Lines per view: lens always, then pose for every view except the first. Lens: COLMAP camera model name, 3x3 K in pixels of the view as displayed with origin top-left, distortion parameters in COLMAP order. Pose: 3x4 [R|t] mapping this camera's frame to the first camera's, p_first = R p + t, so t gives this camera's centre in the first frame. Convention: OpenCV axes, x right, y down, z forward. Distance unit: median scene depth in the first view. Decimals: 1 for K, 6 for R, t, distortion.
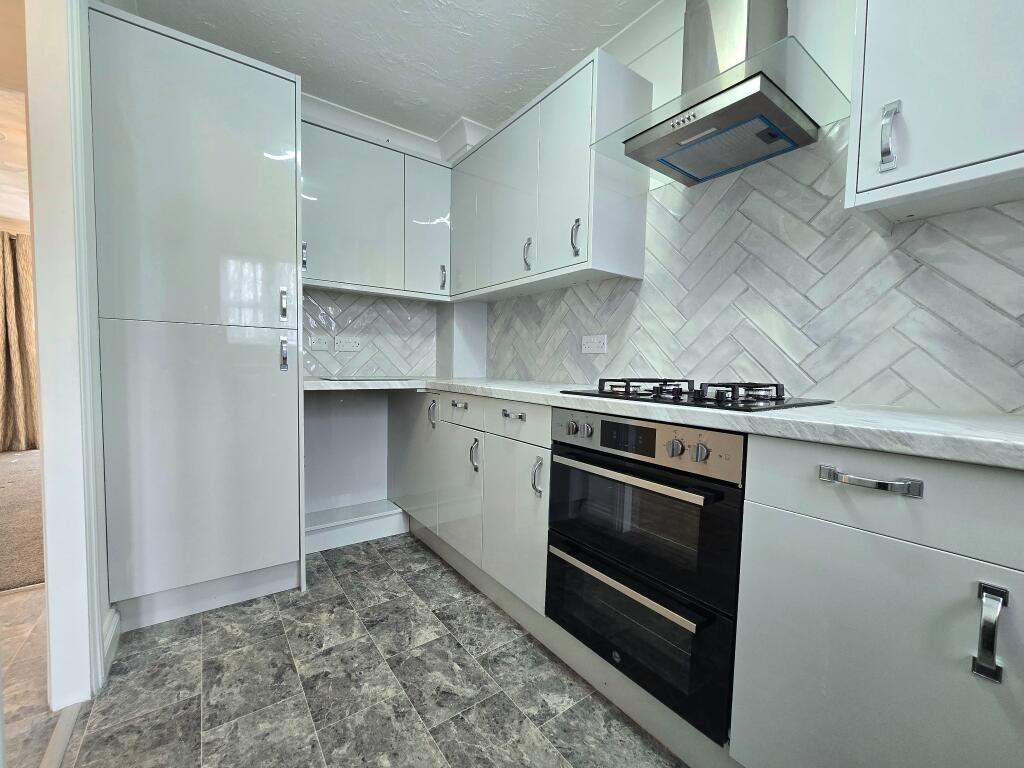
lens RADIAL K [[417.0, 0, 509.0], [0, 417.0, 387.1], [0, 0, 1]] dist [-0.001489, -0.000420]
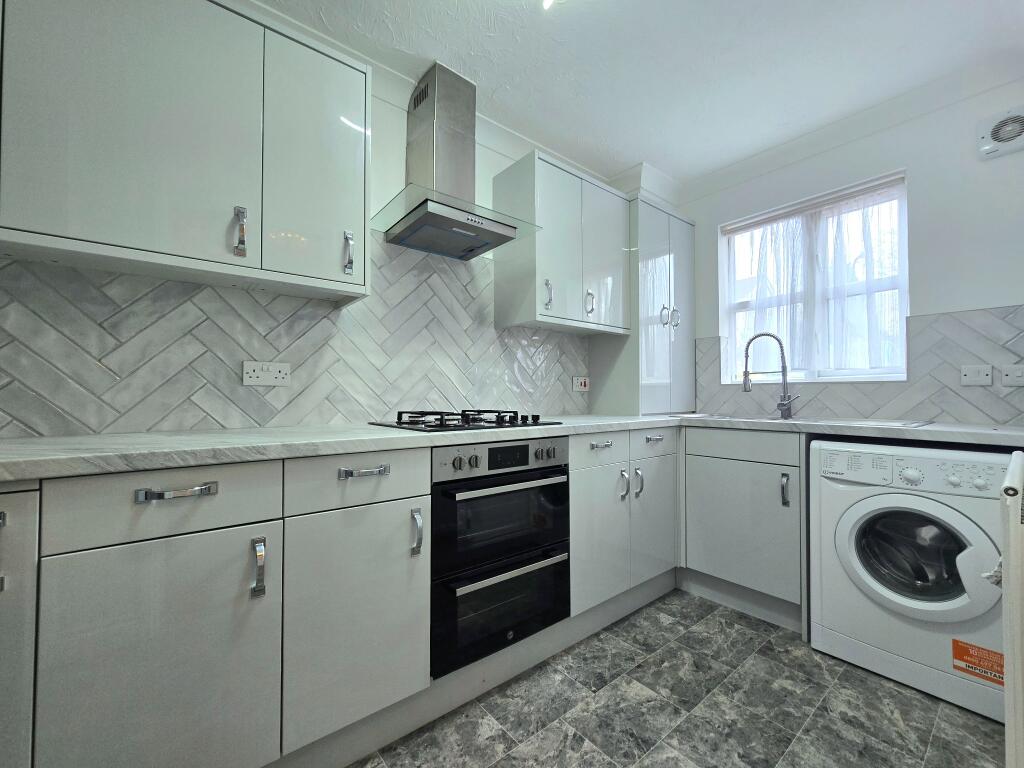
lens RADIAL K [[417.0, 0, 509.0], [0, 417.0, 387.1], [0, 0, 1]] dist [-0.001489, -0.000420]
pose [[-0.041406, 0.002697, 0.999139, -0.822029], [0.053859, 0.998548, -0.000464, -0.076764], [-0.997690, 0.053793, -0.041491, 0.845689]]
